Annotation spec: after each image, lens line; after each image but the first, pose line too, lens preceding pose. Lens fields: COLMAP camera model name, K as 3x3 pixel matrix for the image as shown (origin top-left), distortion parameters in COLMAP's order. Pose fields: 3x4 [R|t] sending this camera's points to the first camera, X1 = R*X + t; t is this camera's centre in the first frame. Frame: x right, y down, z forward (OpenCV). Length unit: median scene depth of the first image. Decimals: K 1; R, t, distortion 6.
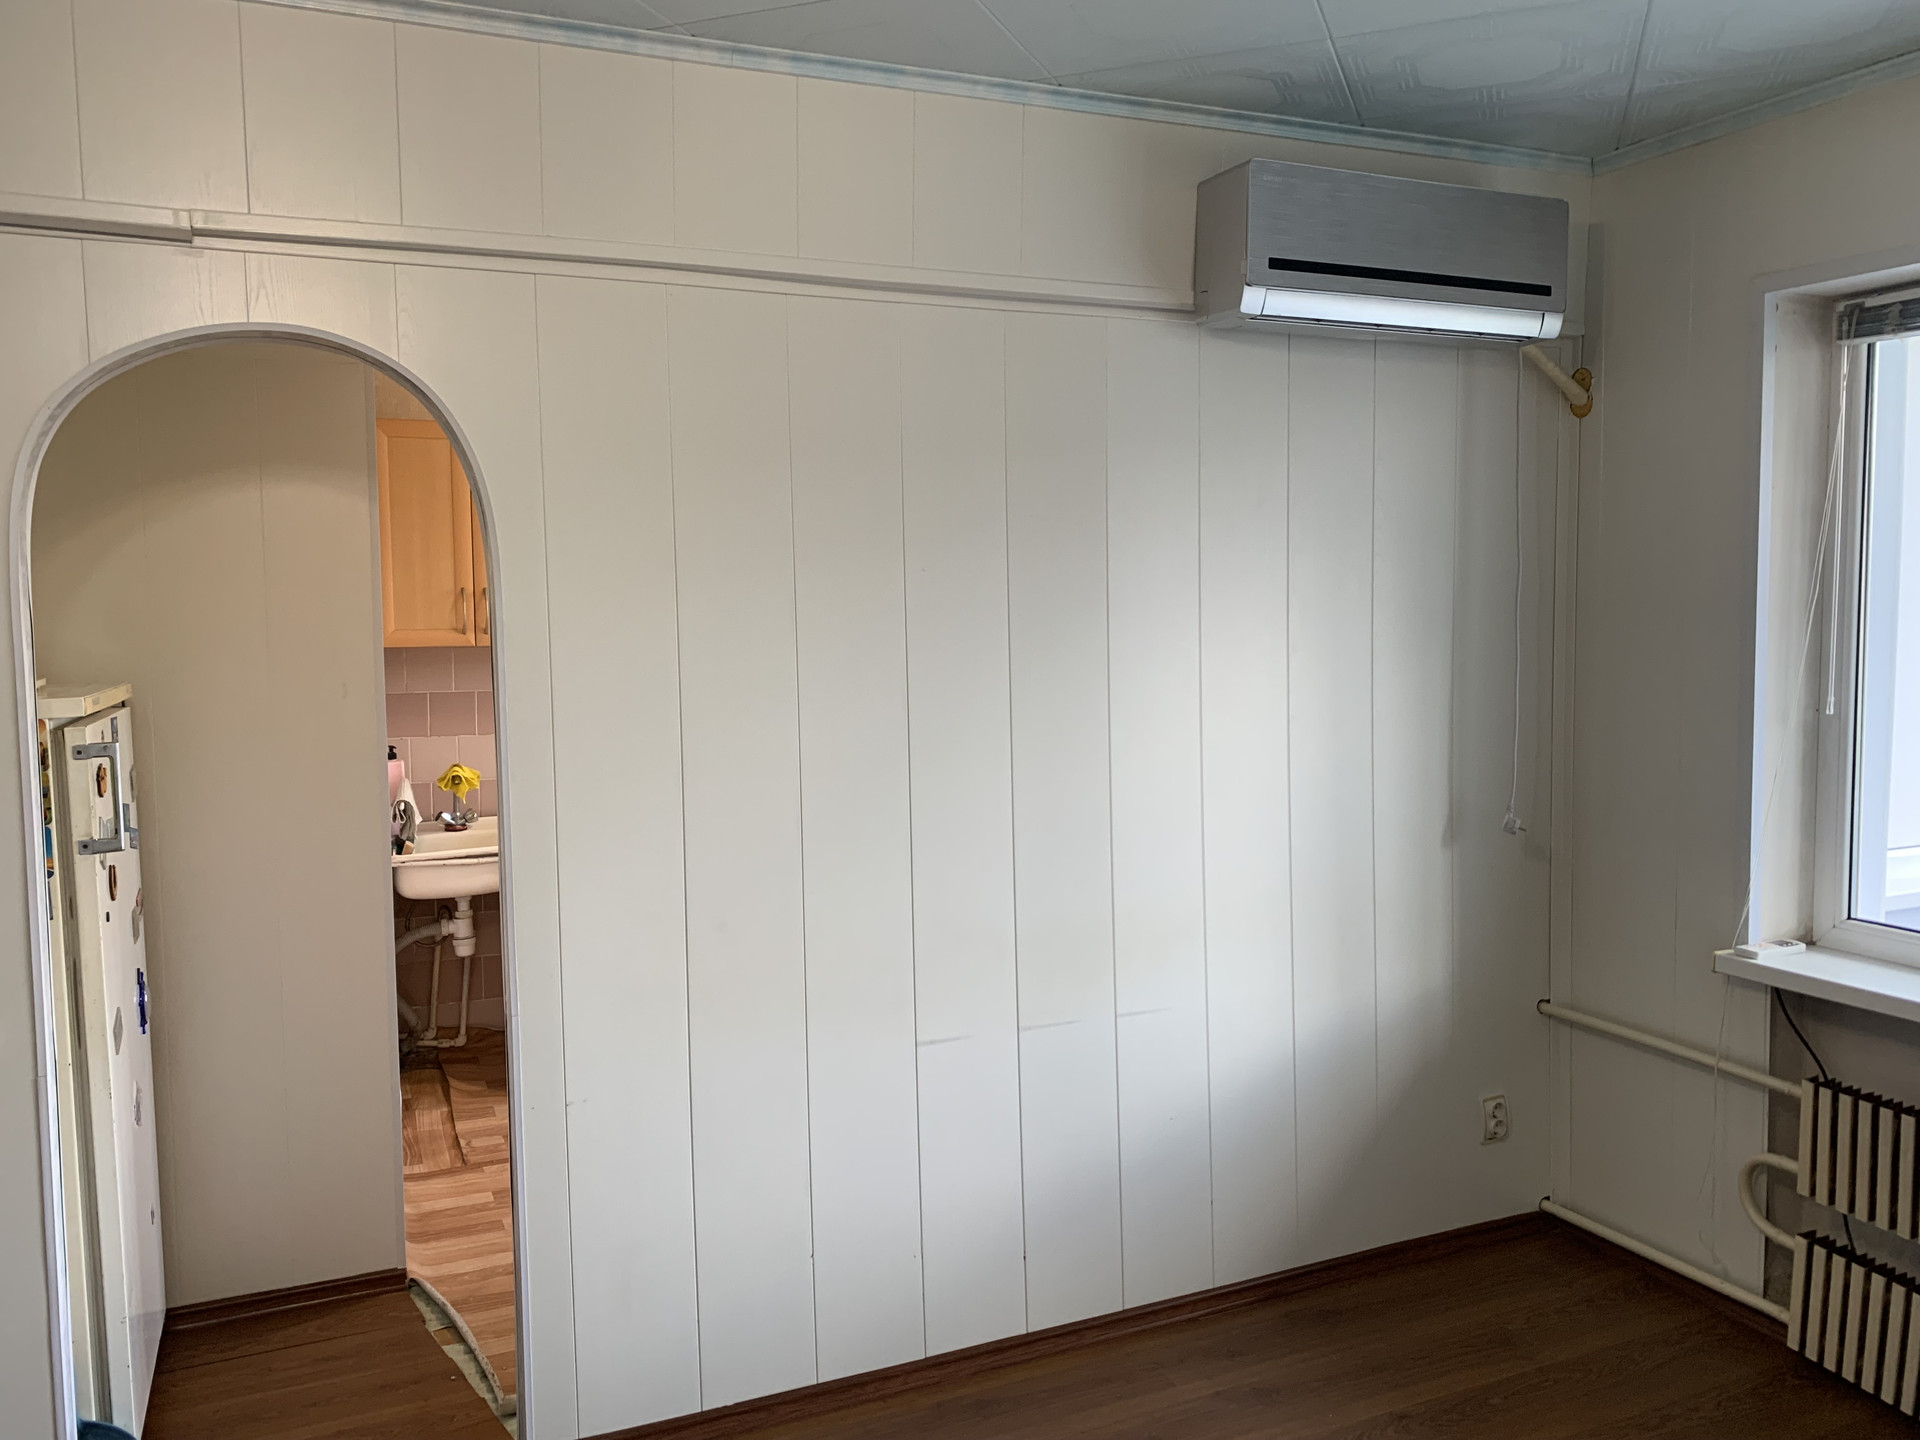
lens RADIAL K [[1454.4, 0, 948.3], [0, 1454.4, 711.2], [0, 0, 1]] dist [0.022080, -0.032657]
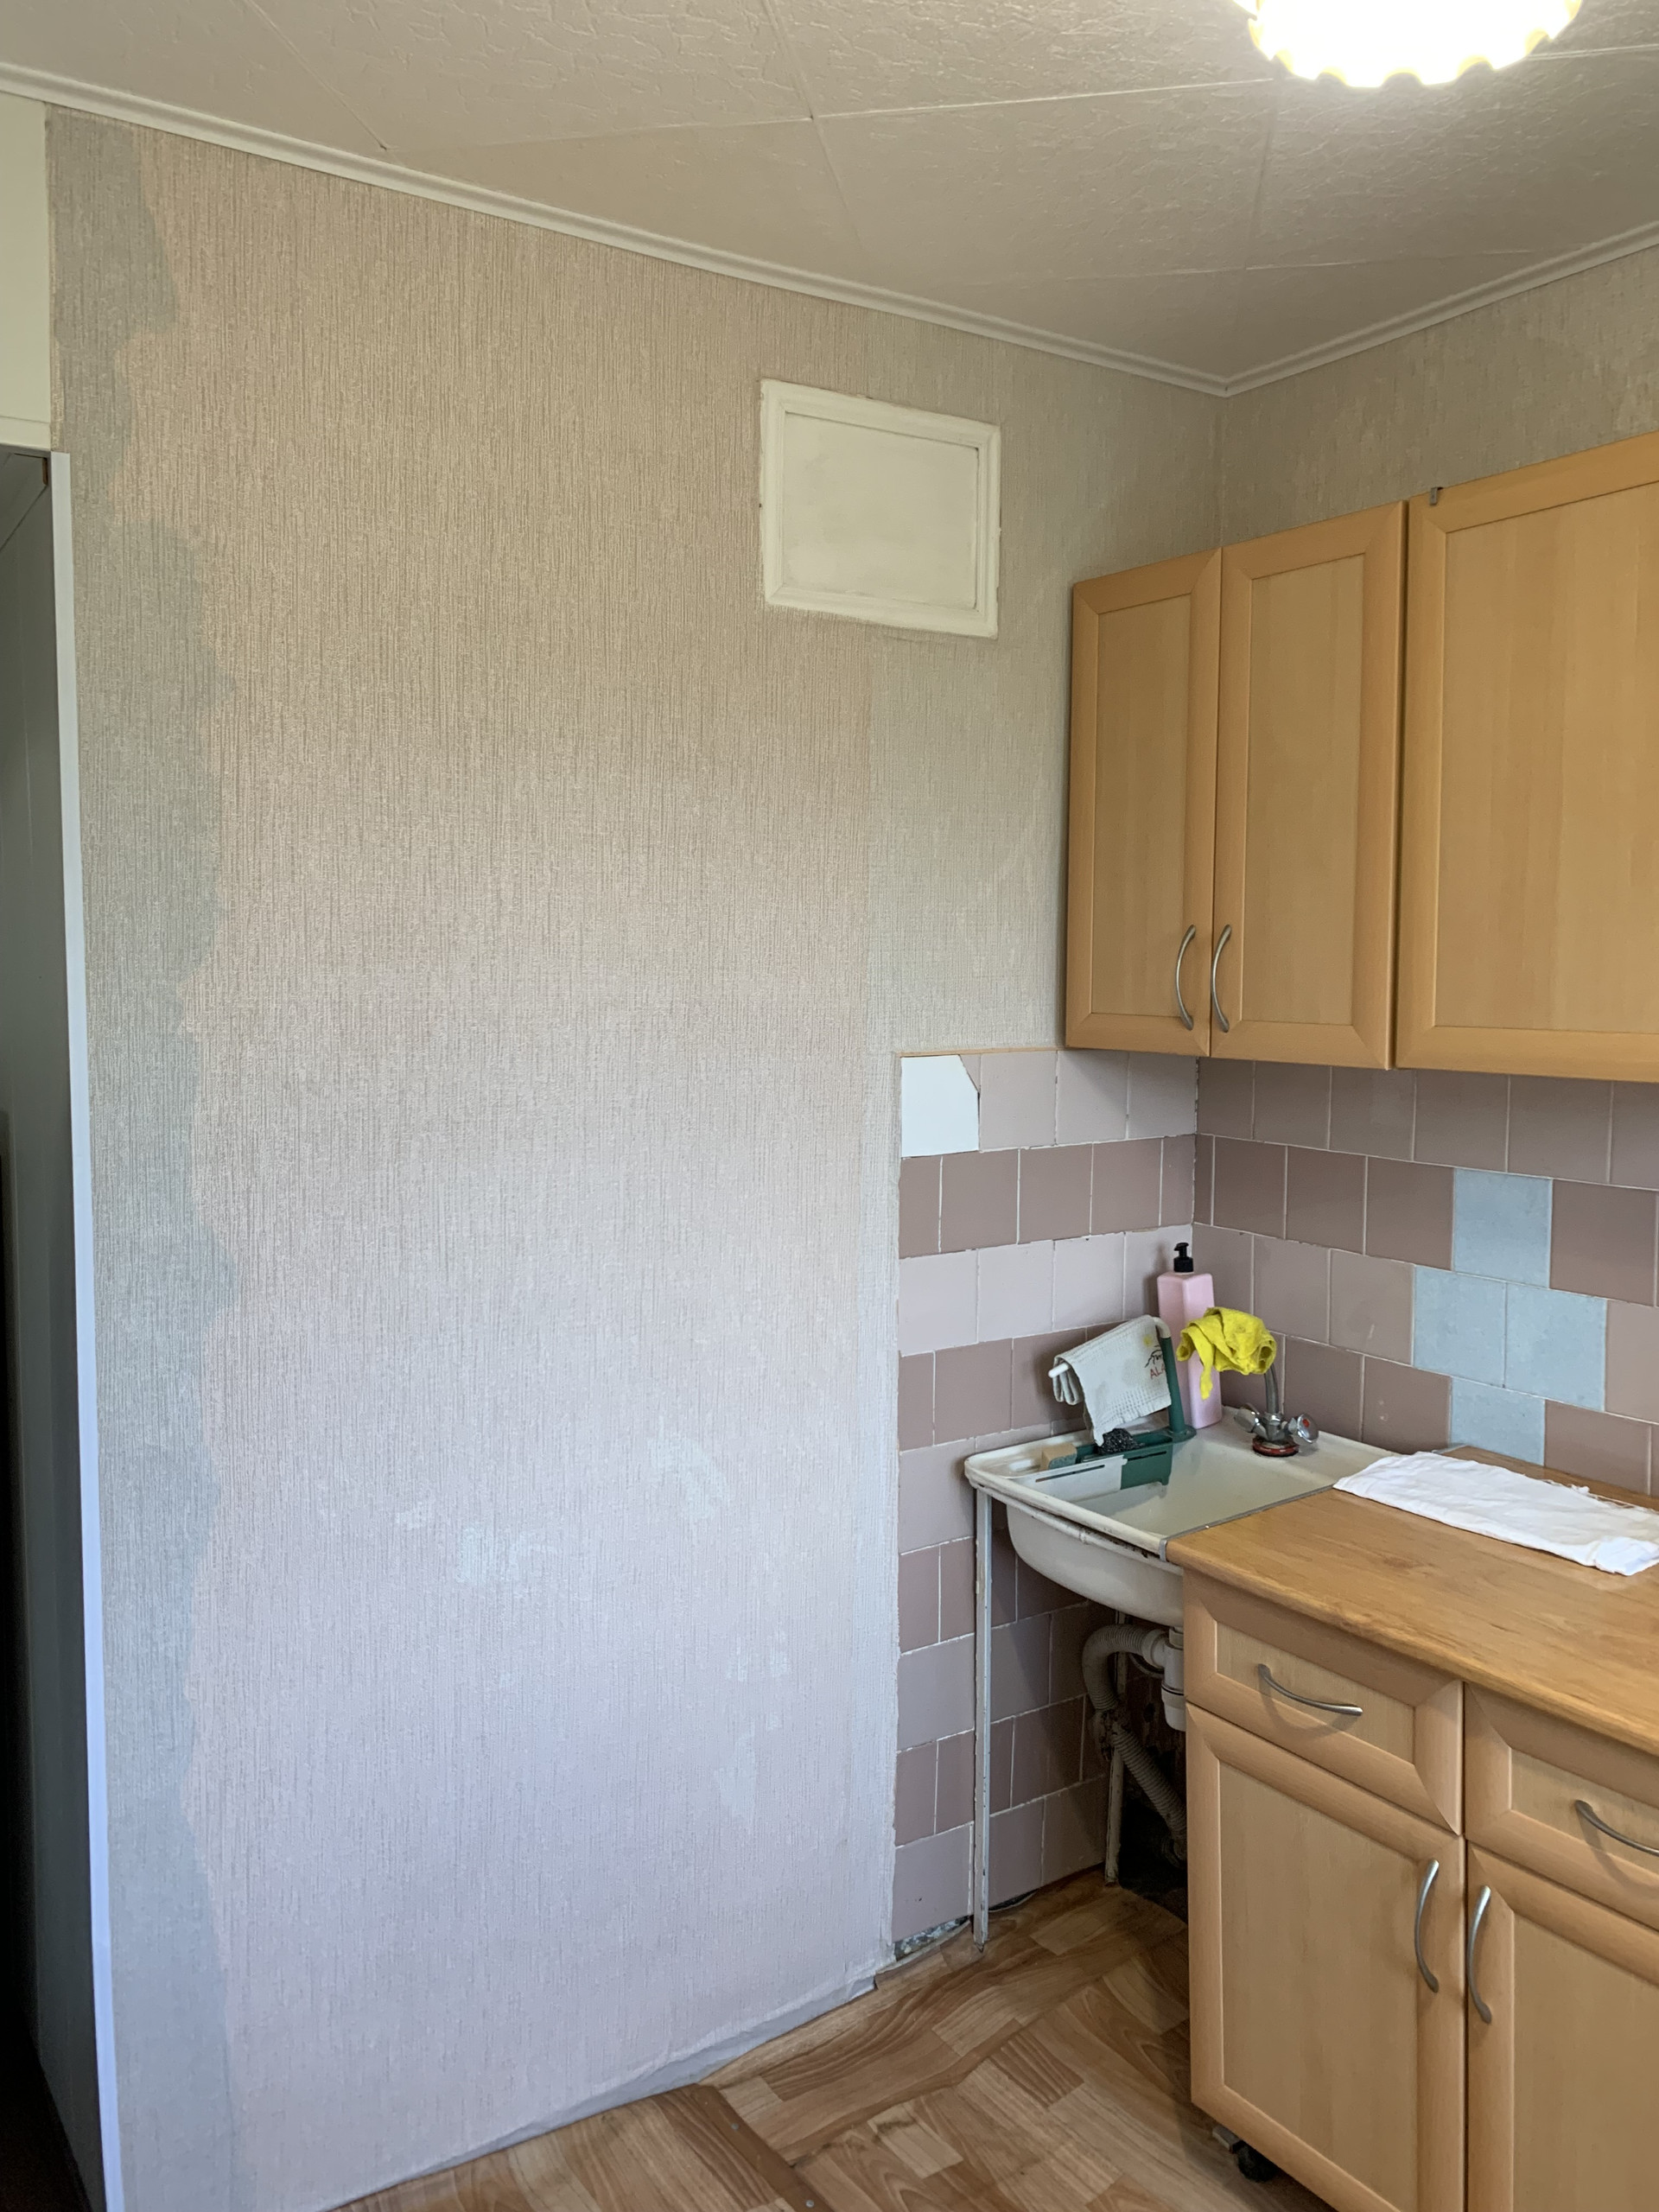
lens RADIAL K [[1675.5, 0, 802.7], [0, 1675.5, 1053.2], [0, 0, 1]] dist [0.022080, -0.032657]
pose [[0.184825, 0.070480, -0.980241, 0.236520], [-0.072347, 0.995695, 0.057950, -0.102969], [0.980105, 0.060207, 0.189129, 1.205900]]
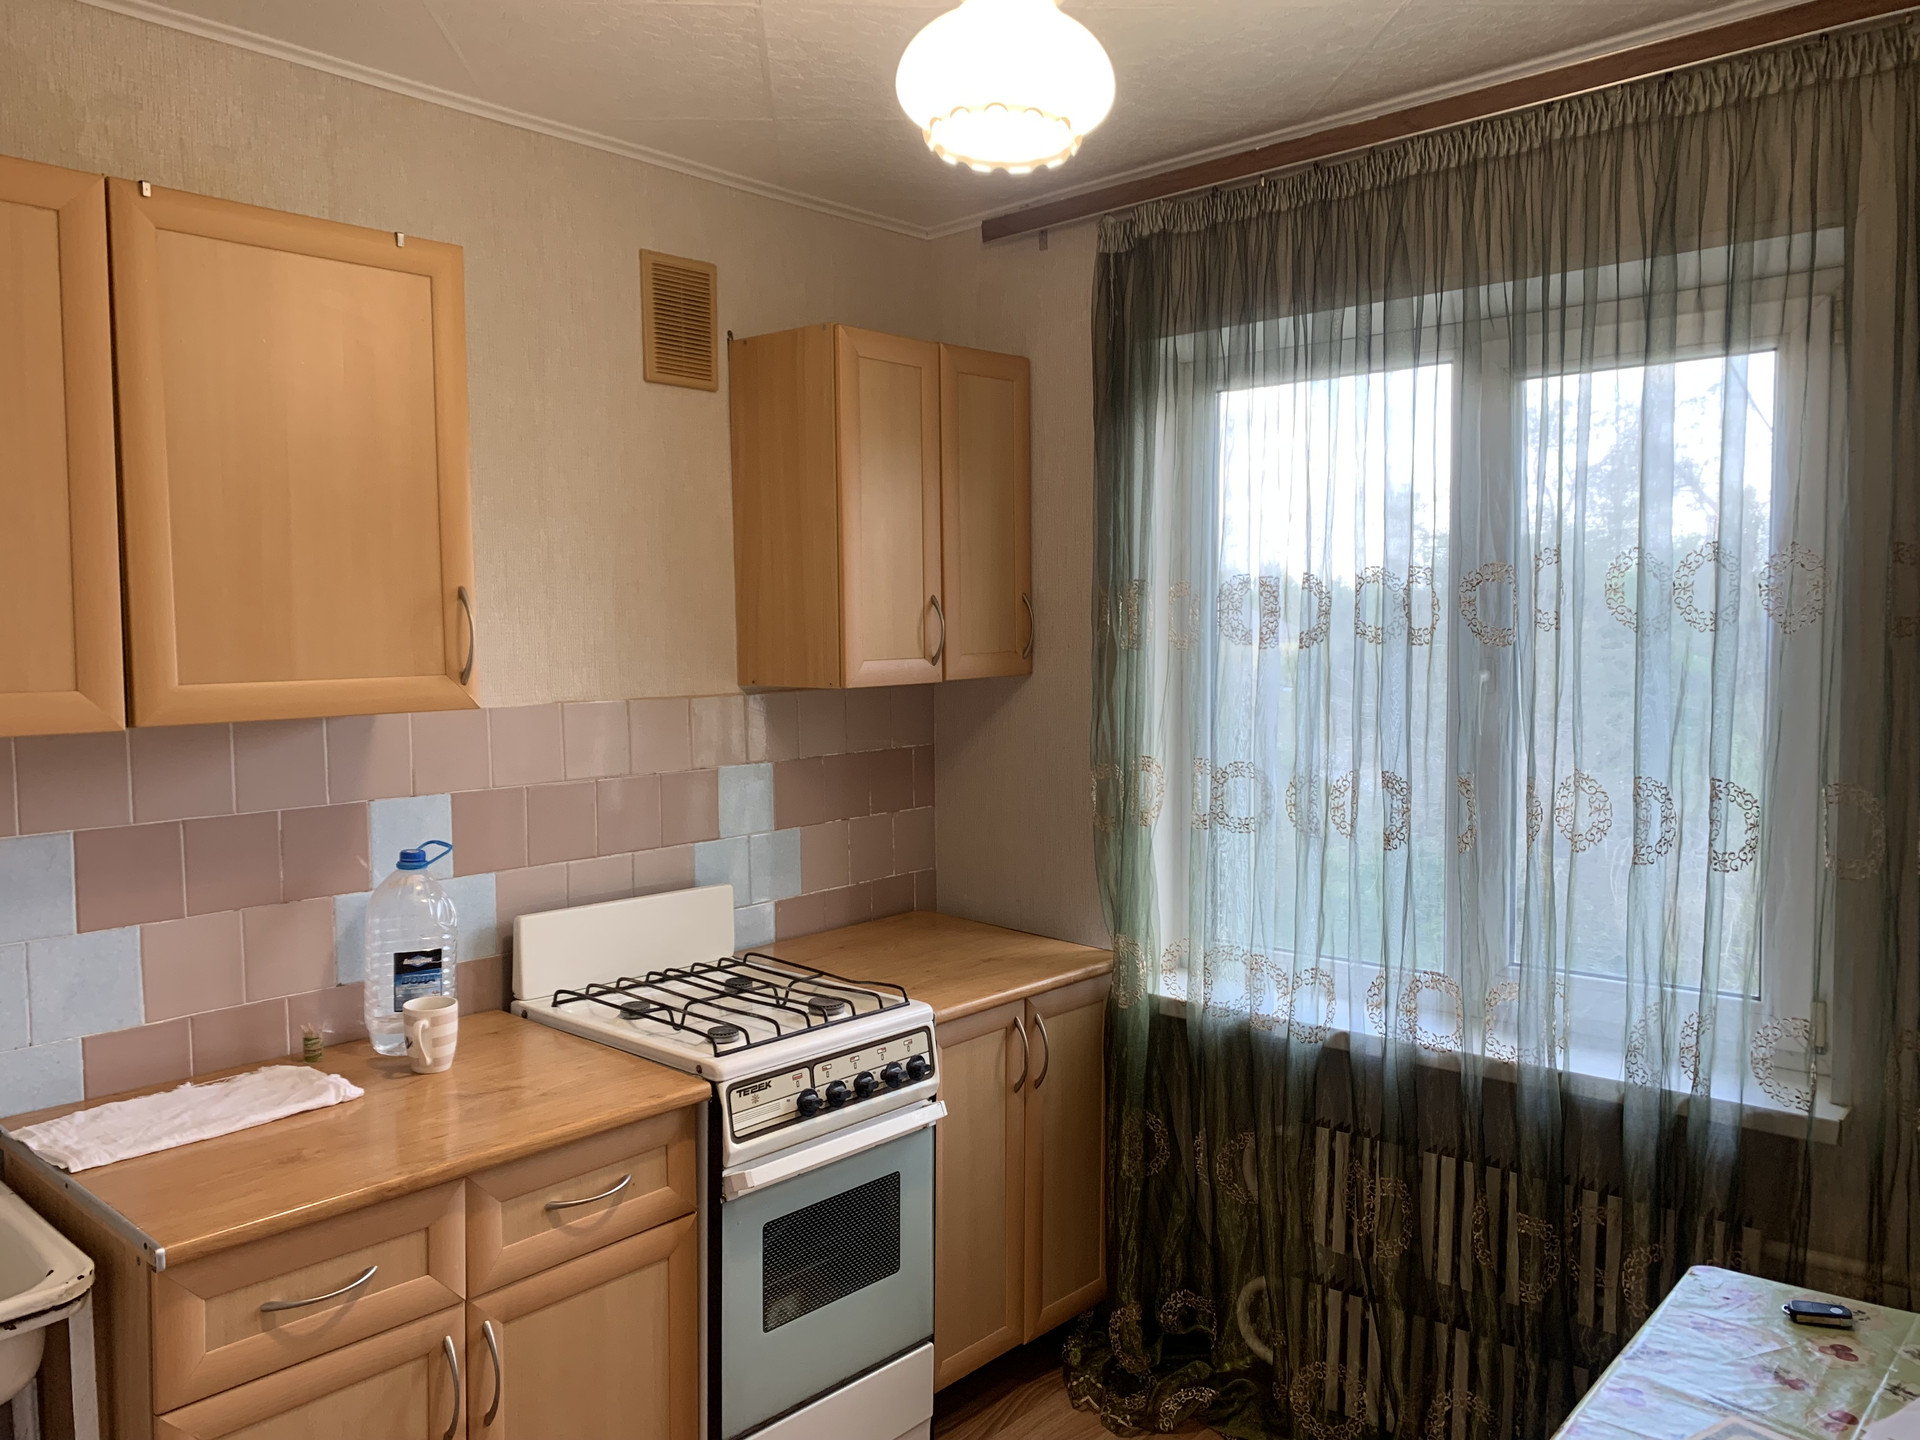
lens RADIAL K [[1454.4, 0, 940.2], [0, 1454.4, 710.3], [0, 0, 1]] dist [0.022080, -0.032657]
pose [[0.906815, -0.017942, 0.421147, -0.356589], [0.029952, 0.999311, -0.021920, -0.057383], [-0.420464, 0.032492, 0.906727, 0.864749]]
